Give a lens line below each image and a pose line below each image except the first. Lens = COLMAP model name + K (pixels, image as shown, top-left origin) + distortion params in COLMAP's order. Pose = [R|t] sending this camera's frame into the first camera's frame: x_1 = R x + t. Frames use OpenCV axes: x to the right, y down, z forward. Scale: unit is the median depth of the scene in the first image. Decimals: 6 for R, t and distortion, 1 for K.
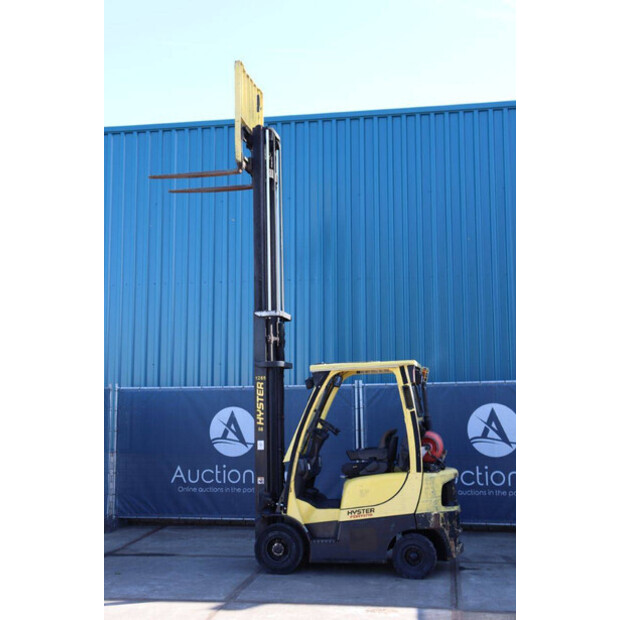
lens RADIAL K [[807.9, 0, 307.3], [0, 807.9, 297.3], [0, 0, 1]] dist [0.034558, 0.068905]
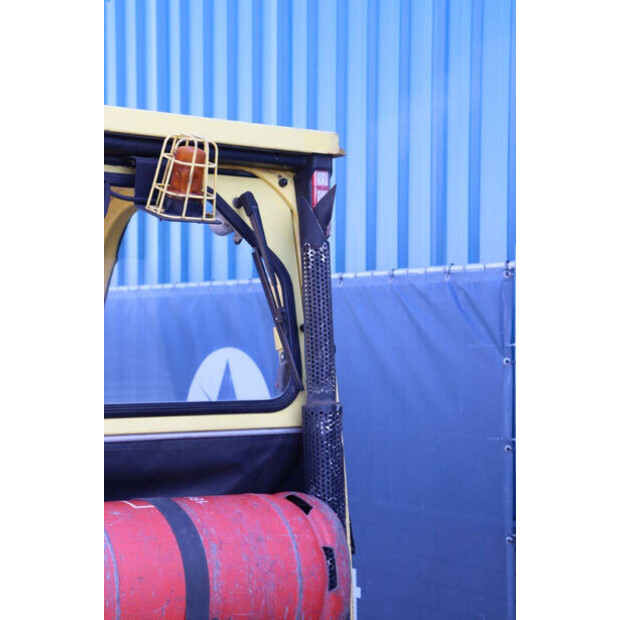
lens RADIAL K [[1446.1, 0, 310.0], [0, 1446.1, 310.0], [0, 0, 1]] dist [0.328271, 0.082530]
pose [[0.741044, -0.004090, -0.671444, 0.386861], [0.075598, 0.994131, 0.077379, 0.105809], [0.667187, -0.108101, 0.737005, 0.809553]]
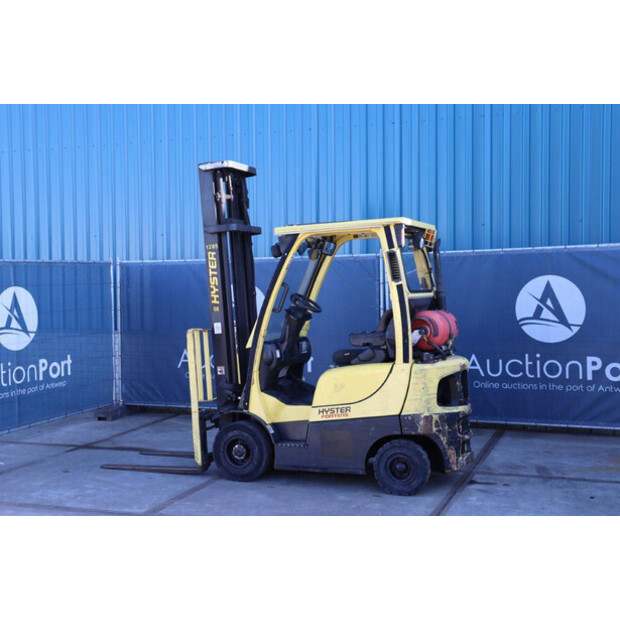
lens RADIAL K [[821.8, 0, 308.2], [0, 821.8, 296.5], [0, 0, 1]] dist [0.023942, 0.058656]
pose [[0.981194, -0.001755, -0.193016, 0.187575], [0.029963, 0.989223, 0.143320, 0.037360], [0.190684, -0.146408, 0.970672, 0.223767]]
